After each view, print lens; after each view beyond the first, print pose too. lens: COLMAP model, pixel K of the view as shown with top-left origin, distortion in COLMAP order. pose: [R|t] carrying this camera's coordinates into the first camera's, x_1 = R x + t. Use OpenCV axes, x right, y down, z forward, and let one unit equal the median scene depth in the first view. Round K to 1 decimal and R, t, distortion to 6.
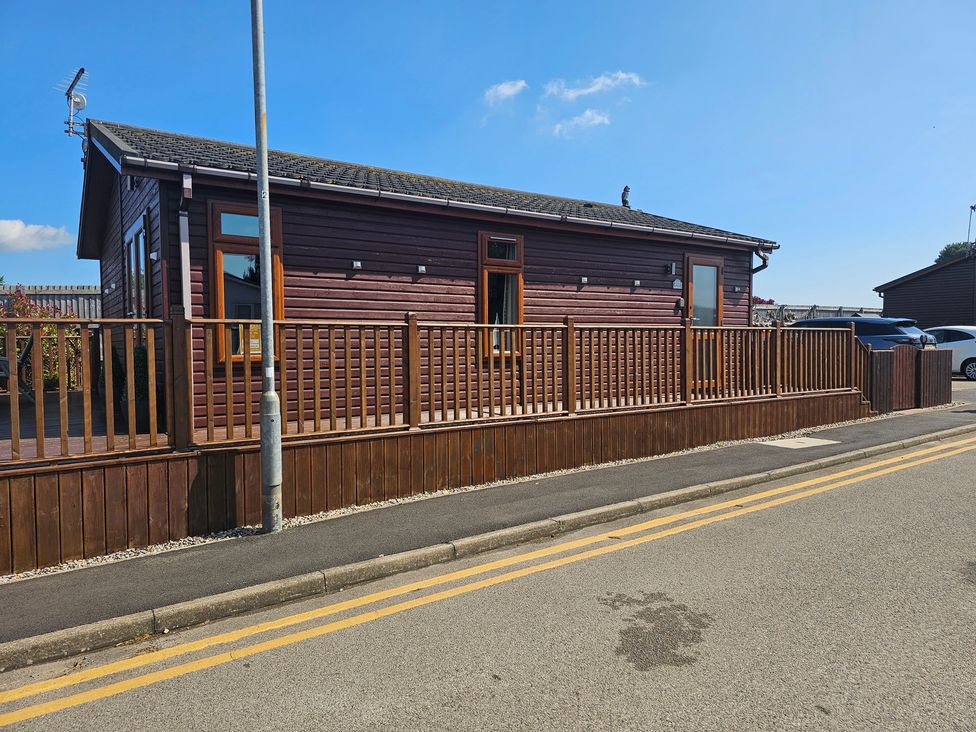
lens RADIAL K [[670.7, 0, 488.0], [0, 670.7, 366.0], [0, 0, 1]] dist [0.002510, -0.001450]
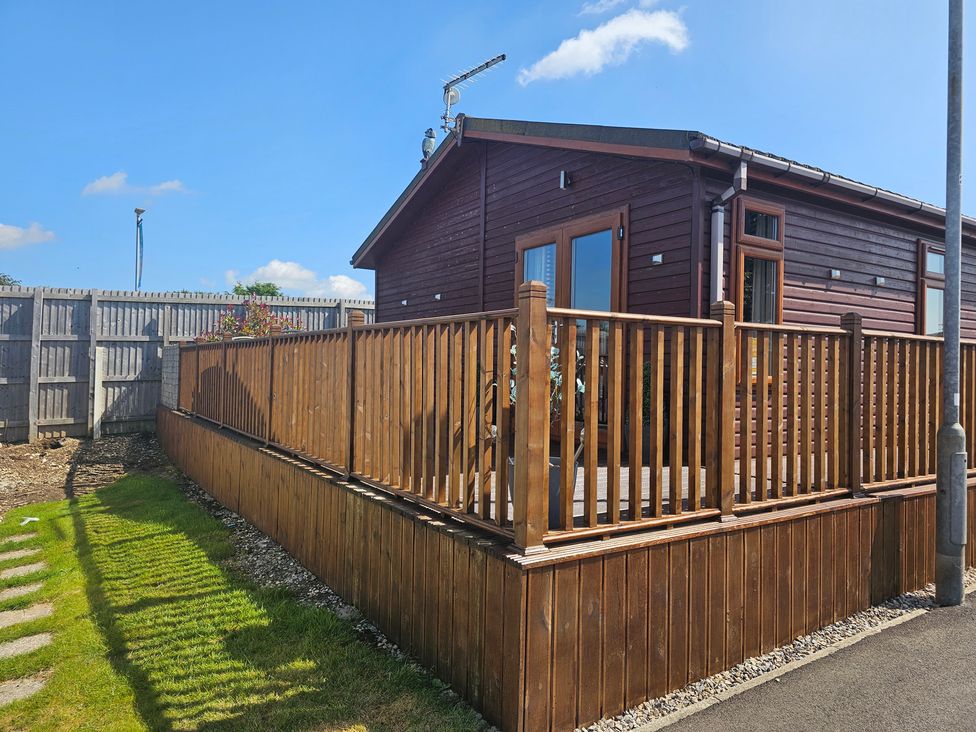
lens RADIAL K [[670.7, 0, 488.0], [0, 670.7, 366.0], [0, 0, 1]] dist [0.002510, -0.001450]
pose [[0.997443, 0.023444, -0.067510, -0.583691], [-0.025582, 0.999193, -0.030976, 0.005070], [0.066729, 0.032624, 0.997238, 0.115719]]
